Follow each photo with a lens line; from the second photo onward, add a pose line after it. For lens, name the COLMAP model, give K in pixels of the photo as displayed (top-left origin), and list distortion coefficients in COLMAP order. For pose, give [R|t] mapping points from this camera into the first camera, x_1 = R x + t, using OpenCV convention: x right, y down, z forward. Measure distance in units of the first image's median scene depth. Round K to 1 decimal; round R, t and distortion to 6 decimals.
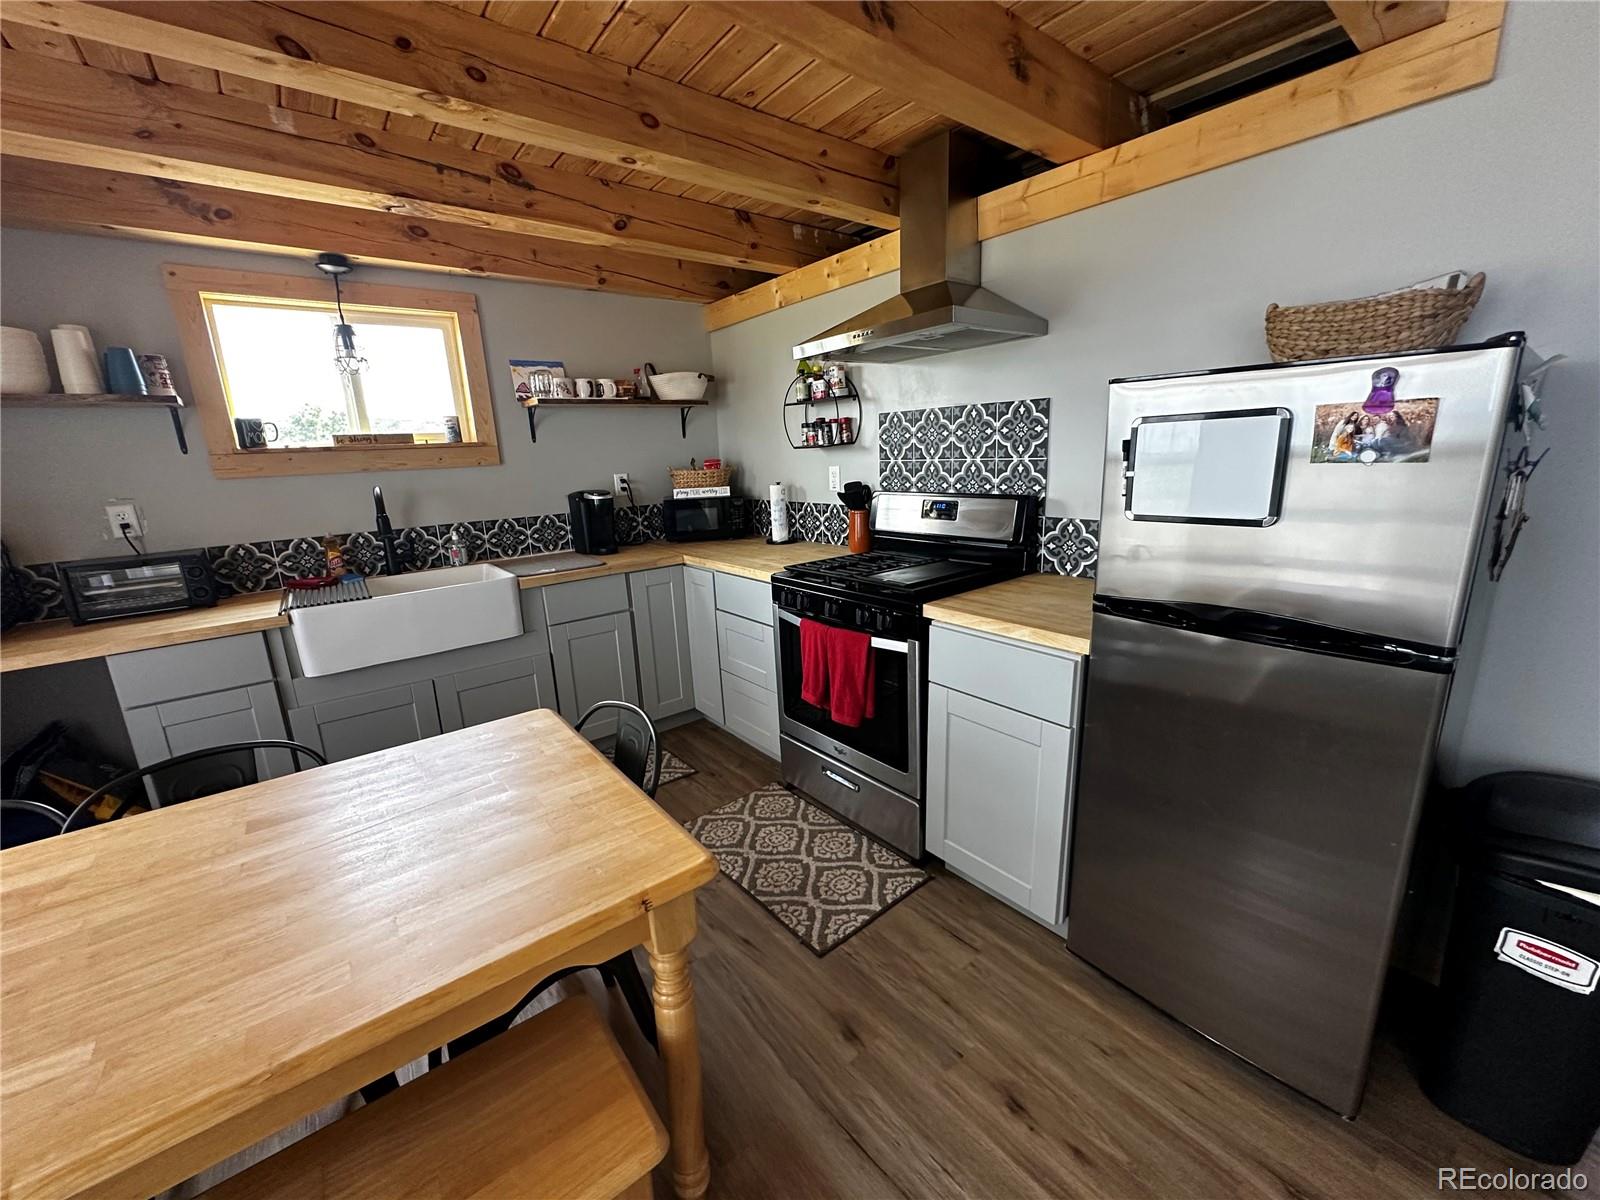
lens RADIAL K [[640.7, 0, 799.5], [0, 640.7, 597.0], [0, 0, 1]] dist [-0.003771, 0.000055]
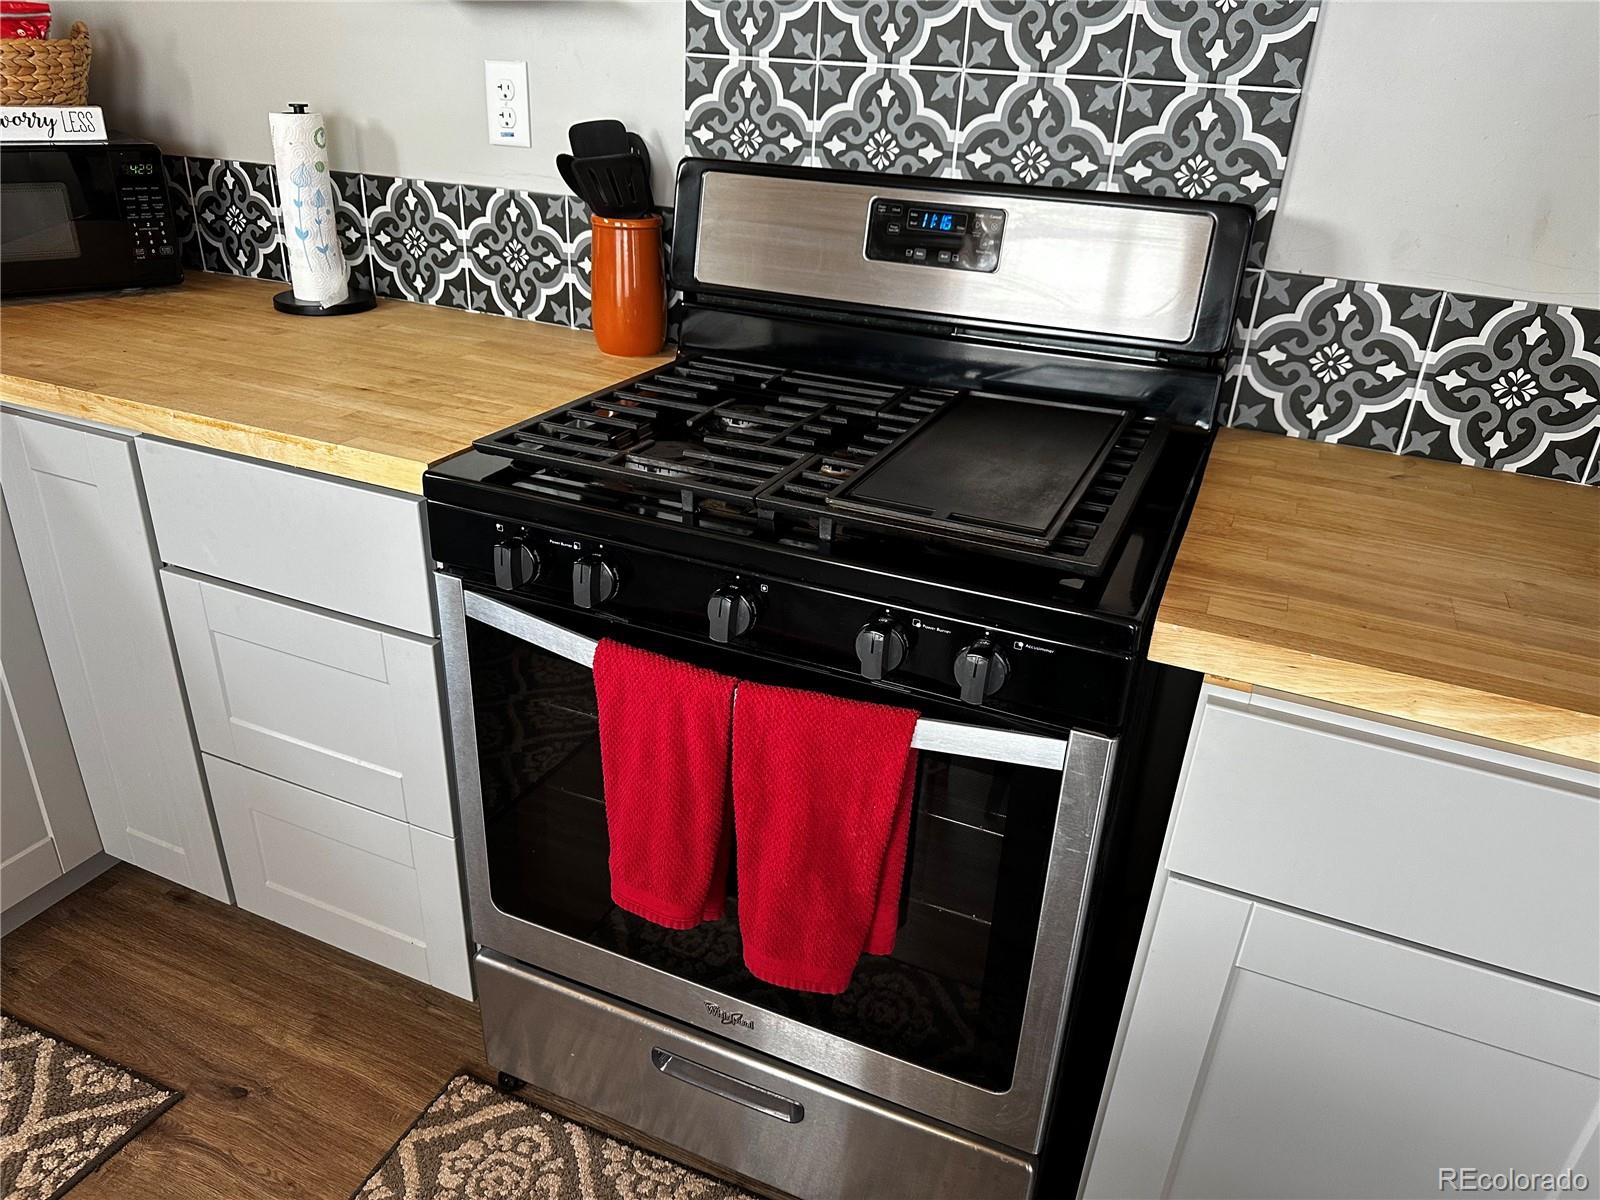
lens RADIAL K [[1141.5, 0, 791.8], [0, 1141.5, 603.1], [0, 0, 1]] dist [0.024717, -0.034438]
pose [[0.882395, -0.130727, 0.451984, -0.127575], [0.025632, 0.972556, 0.231251, -0.085576], [-0.469810, -0.192470, 0.861530, 0.469160]]
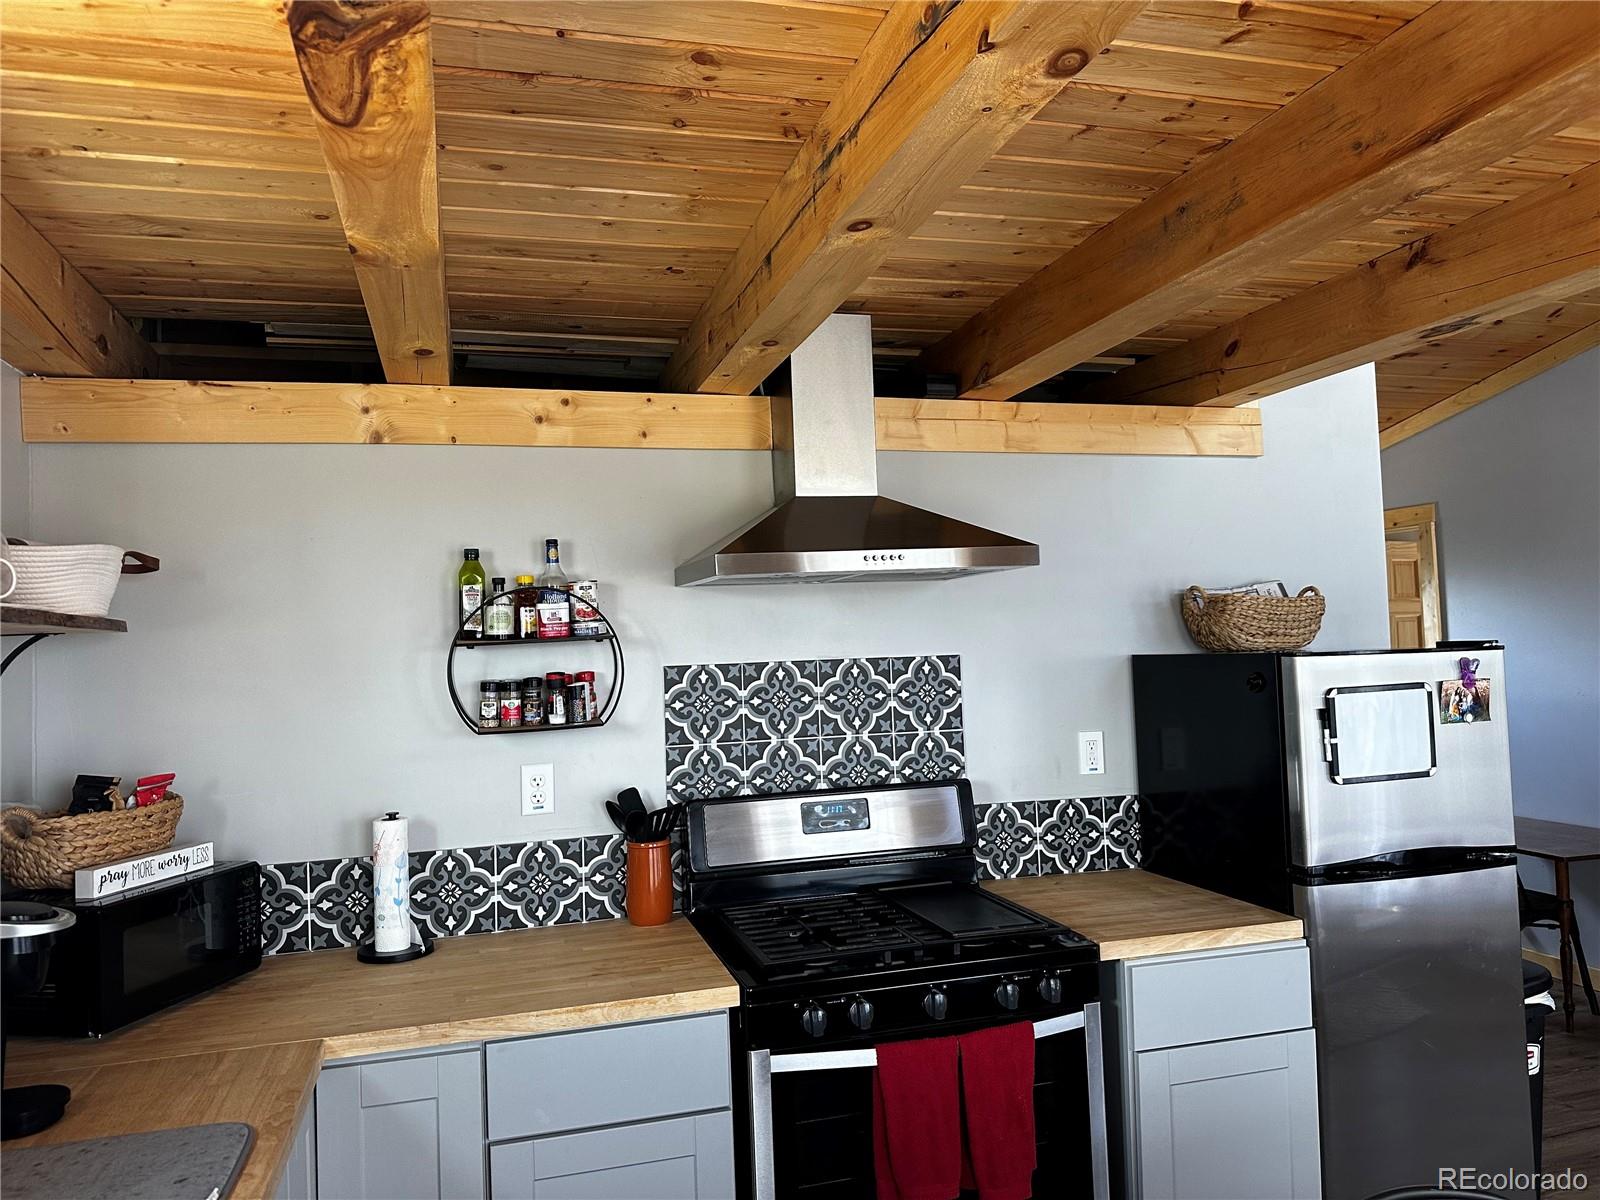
lens RADIAL K [[1141.5, 0, 789.9], [0, 1141.5, 557.1], [0, 0, 1]] dist [0.024717, -0.034438]
pose [[0.379992, 0.094701, 0.920129, -0.825198], [0.228625, 0.954266, -0.192632, -0.165419], [-0.896290, 0.283563, 0.340963, 0.551204]]
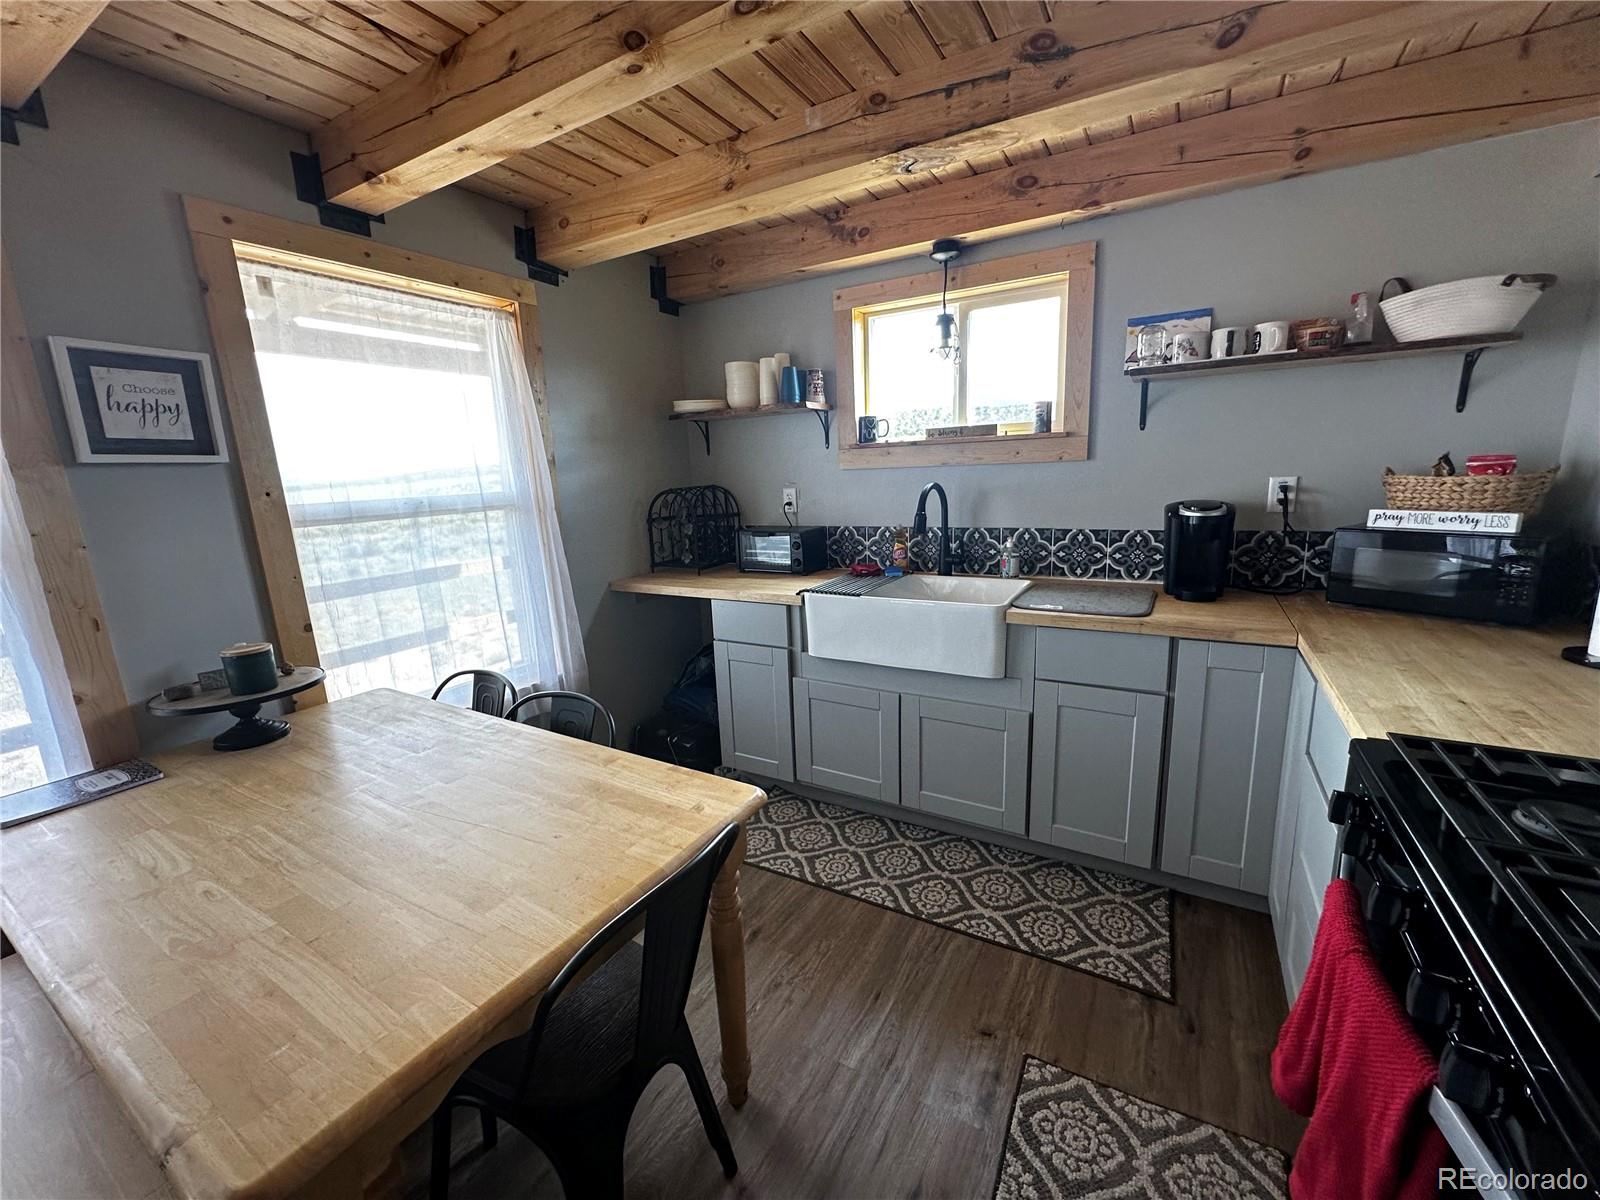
lens RADIAL K [[640.7, 0, 802.2], [0, 640.7, 598.7], [0, 0, 1]] dist [-0.003771, 0.000055]
pose [[0.368878, 0.213831, -0.904547, 0.174965], [-0.186259, 0.970443, 0.153451, -0.115835], [0.910624, 0.111875, 0.397804, 0.463923]]
